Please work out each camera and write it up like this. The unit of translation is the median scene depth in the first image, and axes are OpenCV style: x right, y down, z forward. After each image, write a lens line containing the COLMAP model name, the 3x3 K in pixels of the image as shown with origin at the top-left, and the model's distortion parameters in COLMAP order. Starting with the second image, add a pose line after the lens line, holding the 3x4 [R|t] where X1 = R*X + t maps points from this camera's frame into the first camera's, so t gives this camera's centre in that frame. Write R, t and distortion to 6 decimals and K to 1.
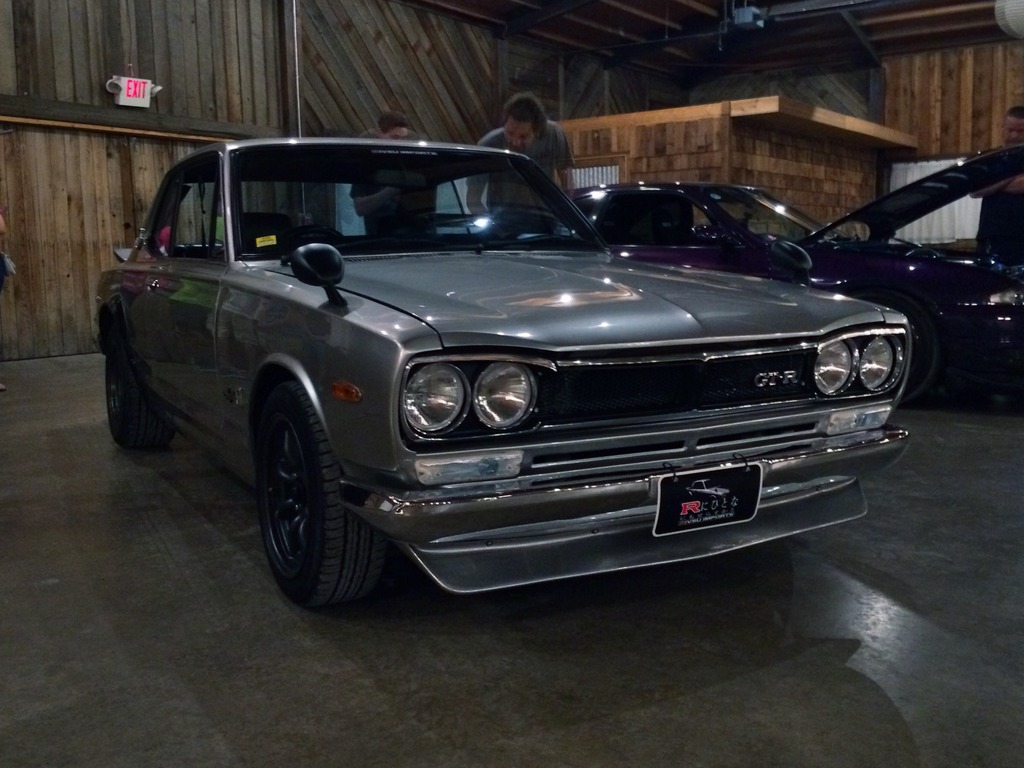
lens RADIAL K [[1039.7, 0, 512.0], [0, 1039.7, 384.0], [0, 0, 1]] dist [0.034212, -0.007957]
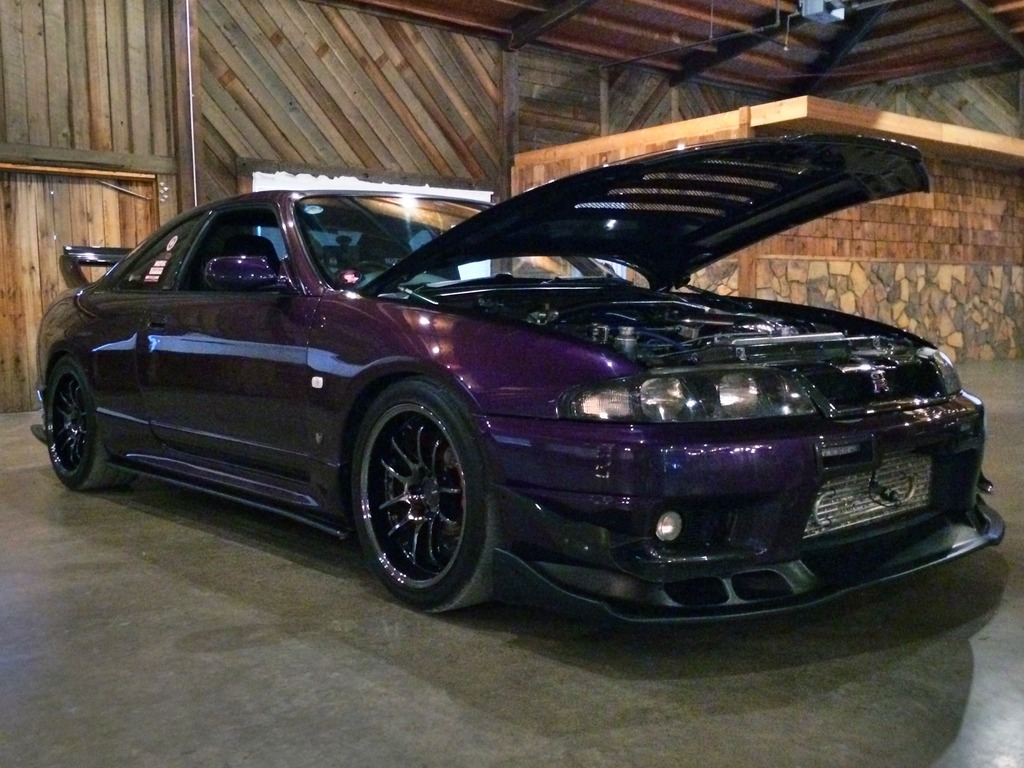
lens RADIAL K [[1039.7, 0, 512.0], [0, 1039.7, 384.0], [0, 0, 1]] dist [0.034212, -0.007957]
pose [[0.972312, 0.017743, -0.233012, 0.210988], [-0.028955, 0.998577, -0.044785, -0.026962], [0.231886, 0.050292, 0.971442, 0.213723]]
